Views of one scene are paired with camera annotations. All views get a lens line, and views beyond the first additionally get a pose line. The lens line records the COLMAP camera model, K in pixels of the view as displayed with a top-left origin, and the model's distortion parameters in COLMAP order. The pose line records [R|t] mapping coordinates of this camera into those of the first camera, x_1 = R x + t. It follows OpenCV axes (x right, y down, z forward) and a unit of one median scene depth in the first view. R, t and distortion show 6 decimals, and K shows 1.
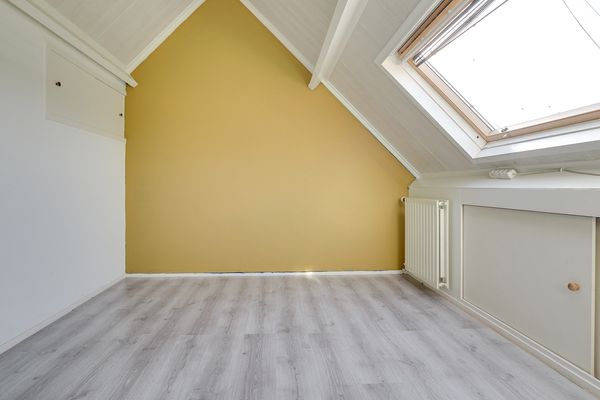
lens RADIAL K [[299.0, 0, 303.4], [0, 299.0, 189.3], [0, 0, 1]] dist [-0.002464, -0.002299]
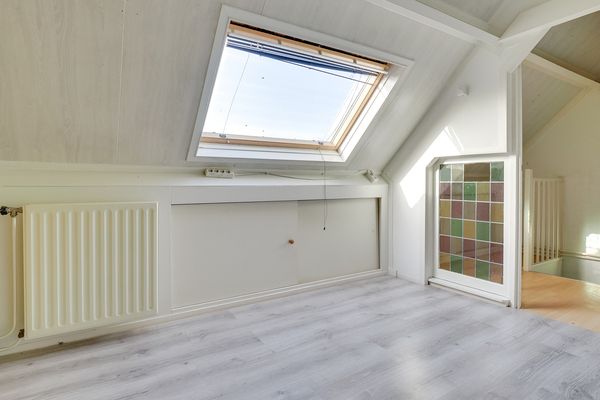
lens RADIAL K [[312.8, 0, 284.9], [0, 312.8, 187.0], [0, 0, 1]] dist [-0.002167, -0.000814]
pose [[-0.402444, -0.009323, 0.915397, -0.461645], [0.007346, 0.999883, 0.013413, -0.011251], [-0.915415, 0.012122, -0.402328, 1.067965]]
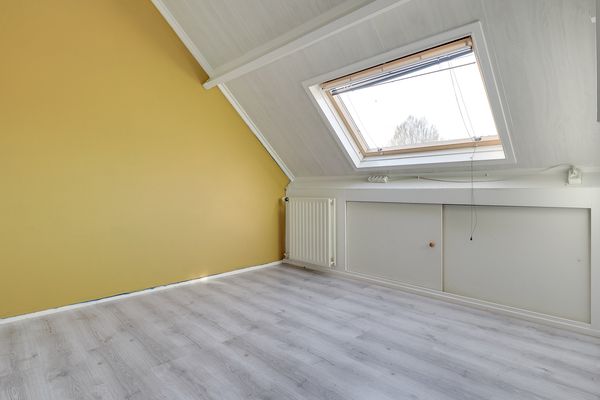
lens RADIAL K [[299.0, 0, 303.4], [0, 299.0, 189.3], [0, 0, 1]] dist [-0.002464, -0.002299]
pose [[0.775763, -0.009591, 0.630951, -0.477902], [0.011861, 0.999929, 0.000617, -0.005650], [-0.630913, 0.007005, 0.775822, 0.065835]]
